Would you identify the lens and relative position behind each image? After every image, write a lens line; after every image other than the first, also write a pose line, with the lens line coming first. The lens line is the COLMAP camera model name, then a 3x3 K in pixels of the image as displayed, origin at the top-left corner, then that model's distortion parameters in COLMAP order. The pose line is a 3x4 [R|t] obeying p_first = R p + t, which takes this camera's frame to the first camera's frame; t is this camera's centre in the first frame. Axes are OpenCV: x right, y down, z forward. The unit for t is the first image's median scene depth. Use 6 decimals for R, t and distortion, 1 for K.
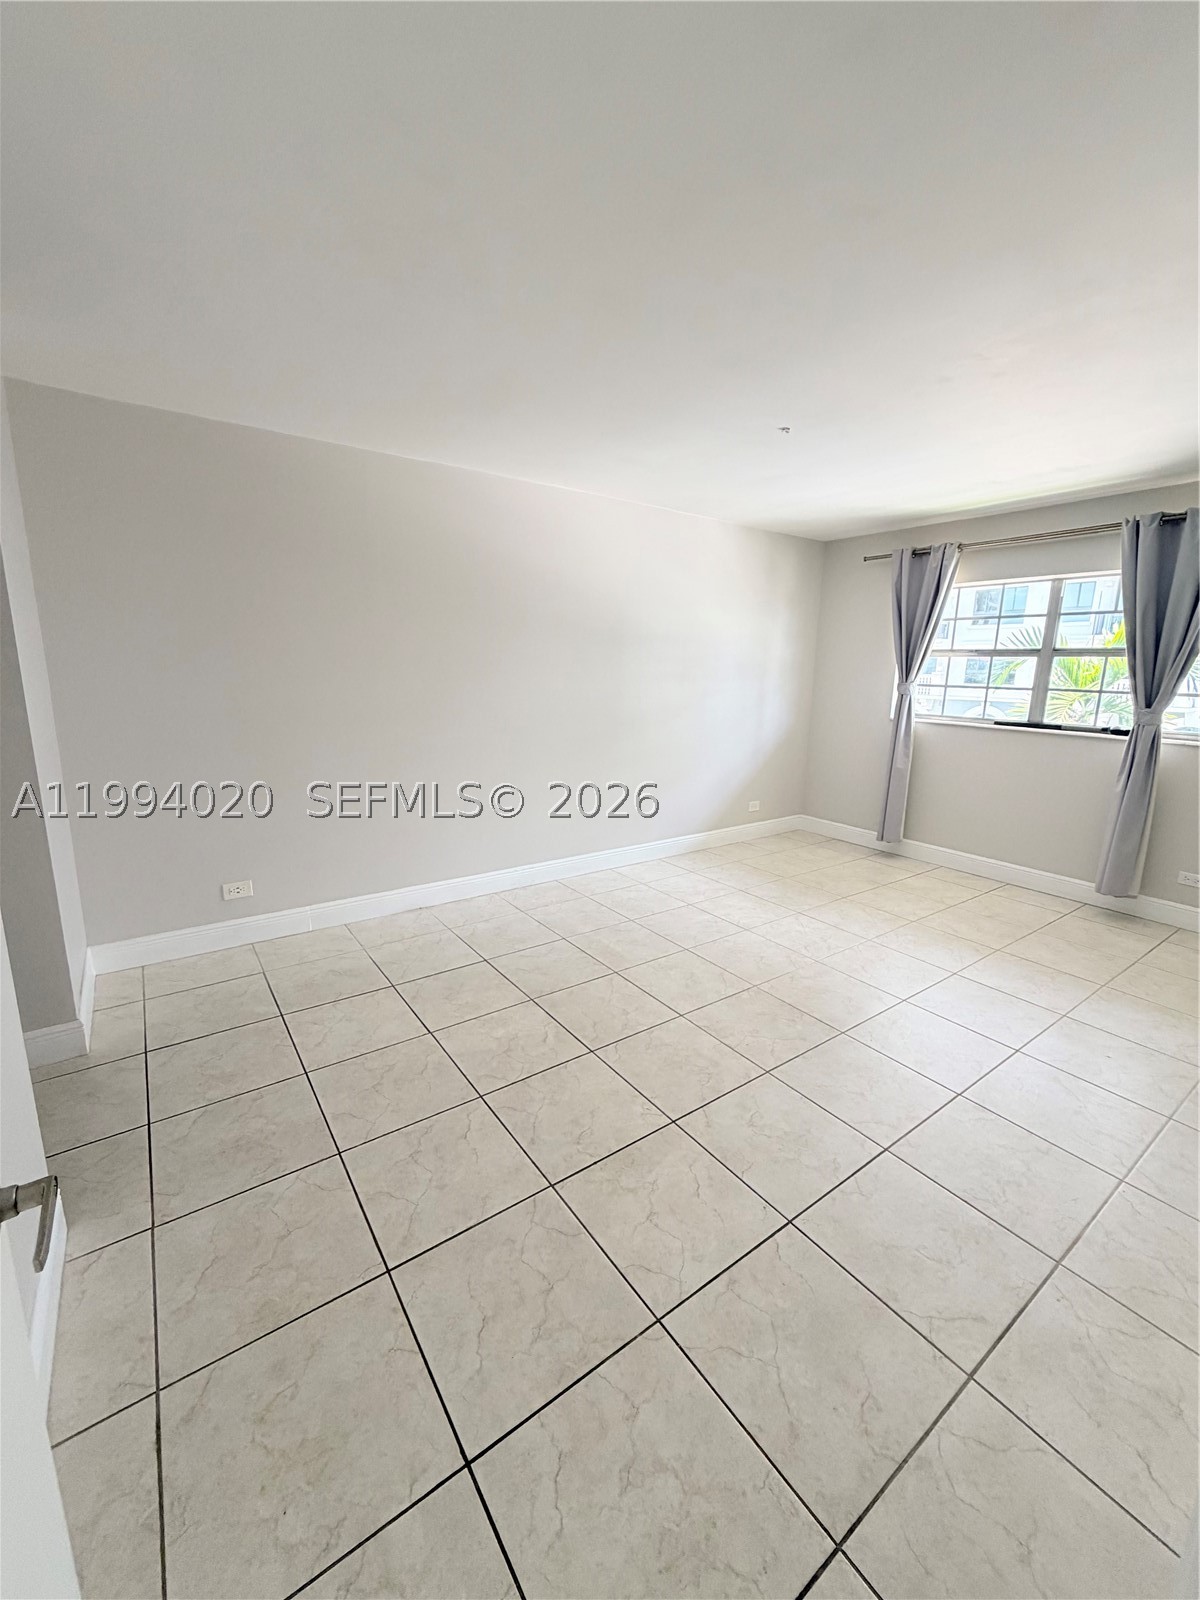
lens RADIAL K [[640.7, 0, 601.7], [0, 640.7, 797.8], [0, 0, 1]] dist [-0.000536, 0.000284]
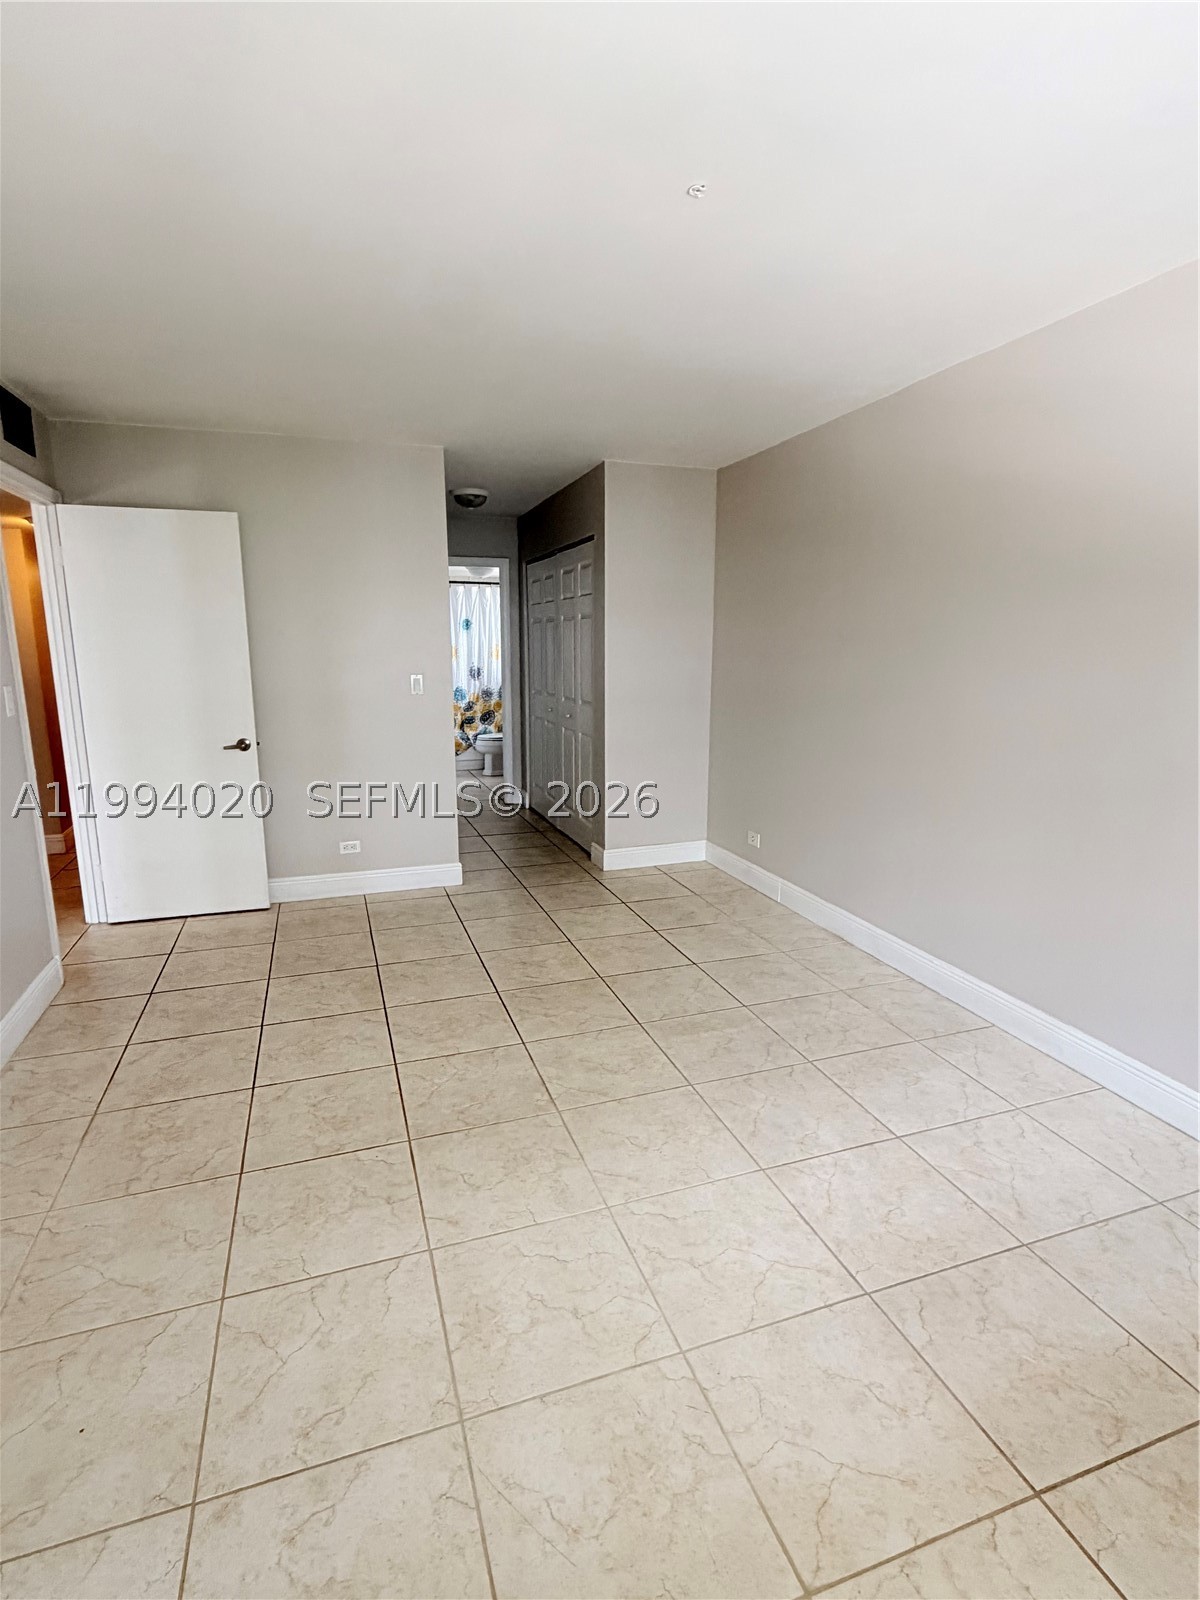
lens RADIAL K [[788.1, 0, 601.4], [0, 788.1, 805.9], [0, 0, 1]] dist [-0.004902, -0.000704]
pose [[-0.280605, 0.178379, -0.943102, 0.941100], [-0.199200, 0.950362, 0.239021, -0.222837], [0.938925, 0.254936, -0.231143, 1.128134]]
